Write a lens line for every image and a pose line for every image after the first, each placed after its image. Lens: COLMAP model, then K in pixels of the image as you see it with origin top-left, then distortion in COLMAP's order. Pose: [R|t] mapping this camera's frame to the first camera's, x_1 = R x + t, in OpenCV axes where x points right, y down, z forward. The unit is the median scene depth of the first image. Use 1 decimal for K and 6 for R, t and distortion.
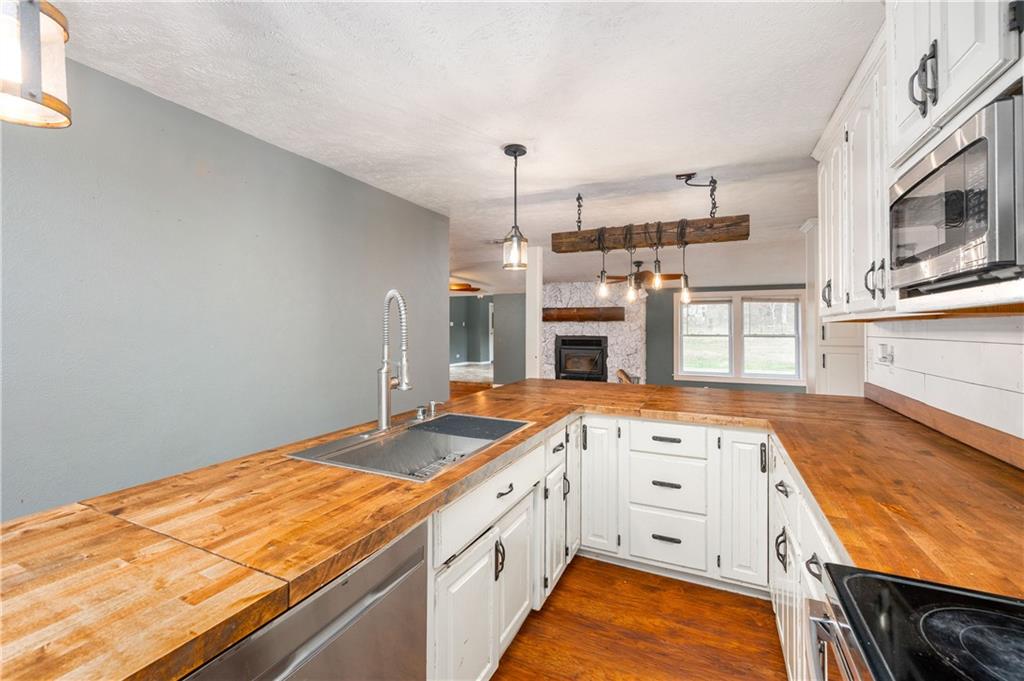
lens RADIAL K [[429.1, 0, 509.9], [0, 429.1, 329.8], [0, 0, 1]] dist [-0.000383, -0.000028]
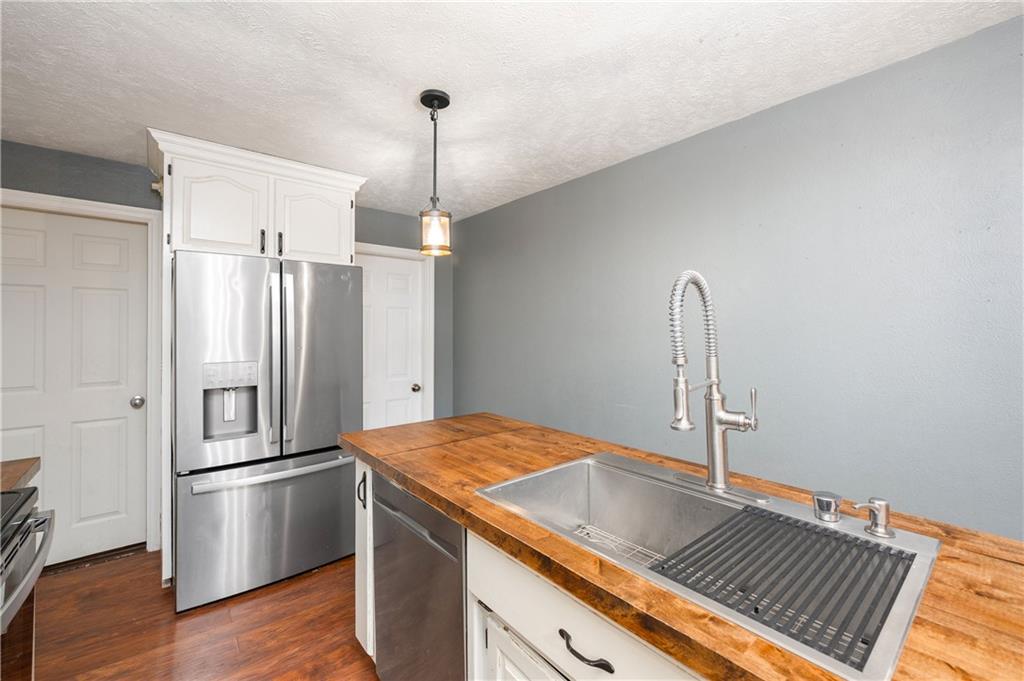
lens RADIAL K [[429.1, 0, 509.9], [0, 429.1, 329.8], [0, 0, 1]] dist [-0.000383, -0.000028]
pose [[-0.423905, -0.005279, -0.905691, 0.679922], [0.000687, 0.999981, -0.006151, -0.002251], [0.905706, -0.003230, -0.423893, 1.568758]]
